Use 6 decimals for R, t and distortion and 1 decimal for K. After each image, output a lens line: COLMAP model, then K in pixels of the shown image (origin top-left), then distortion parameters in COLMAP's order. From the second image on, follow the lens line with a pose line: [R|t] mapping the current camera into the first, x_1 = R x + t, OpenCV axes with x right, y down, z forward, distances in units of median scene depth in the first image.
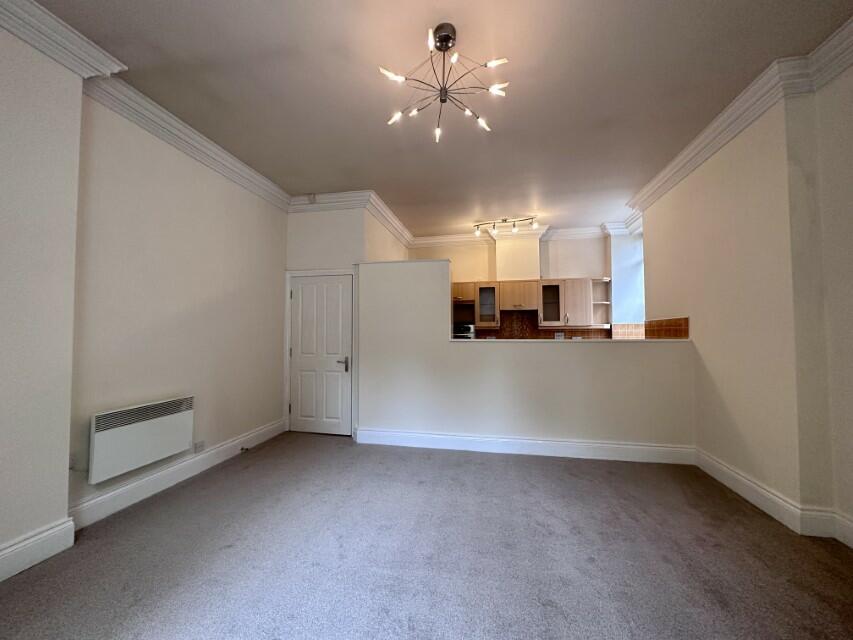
lens RADIAL K [[340.2, 0, 426.5], [0, 340.2, 320.0], [0, 0, 1]] dist [-0.000984, 0.000008]
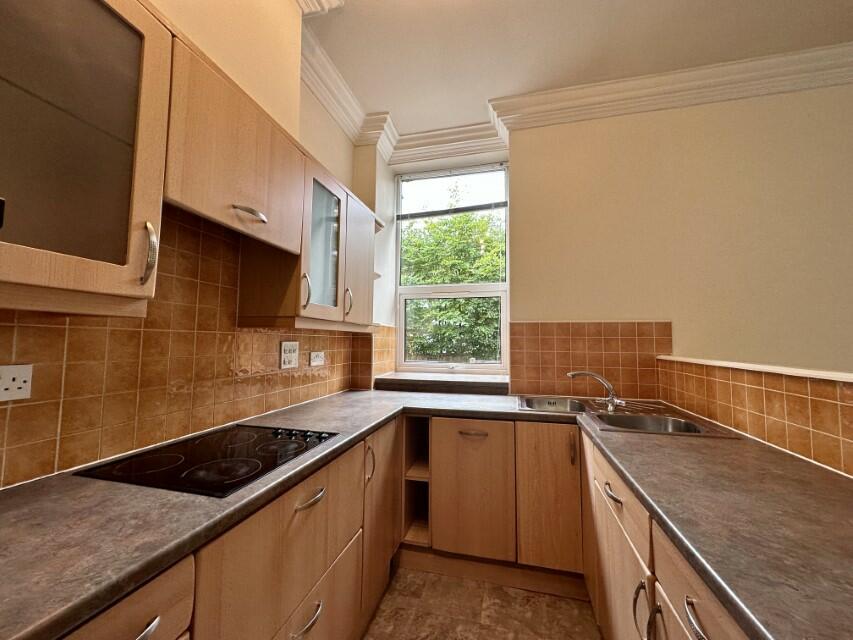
lens RADIAL K [[340.2, 0, 426.5], [0, 340.2, 320.0], [0, 0, 1]] dist [-0.000984, 0.000008]
pose [[0.046756, 0.067515, 0.996622, 0.065694], [-0.047963, 0.996714, -0.065271, 0.033552], [-0.997754, -0.044750, 0.049840, 0.890432]]
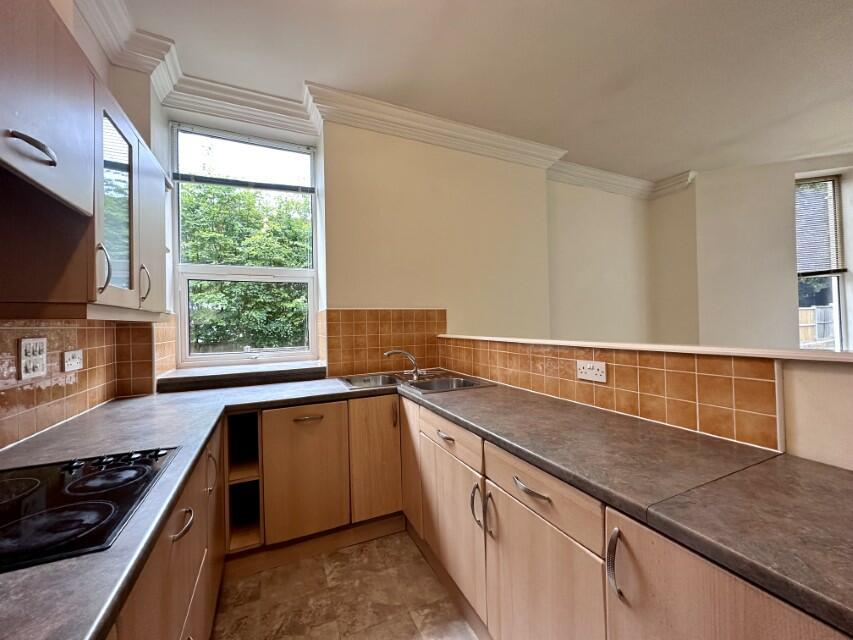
lens RADIAL K [[340.2, 0, 426.5], [0, 340.2, 320.0], [0, 0, 1]] dist [-0.000984, 0.000008]
pose [[-0.591909, 0.025257, 0.805609, 0.060469], [-0.008438, 0.999260, -0.037528, 0.033433], [-0.805960, -0.029011, -0.591258, 0.966201]]
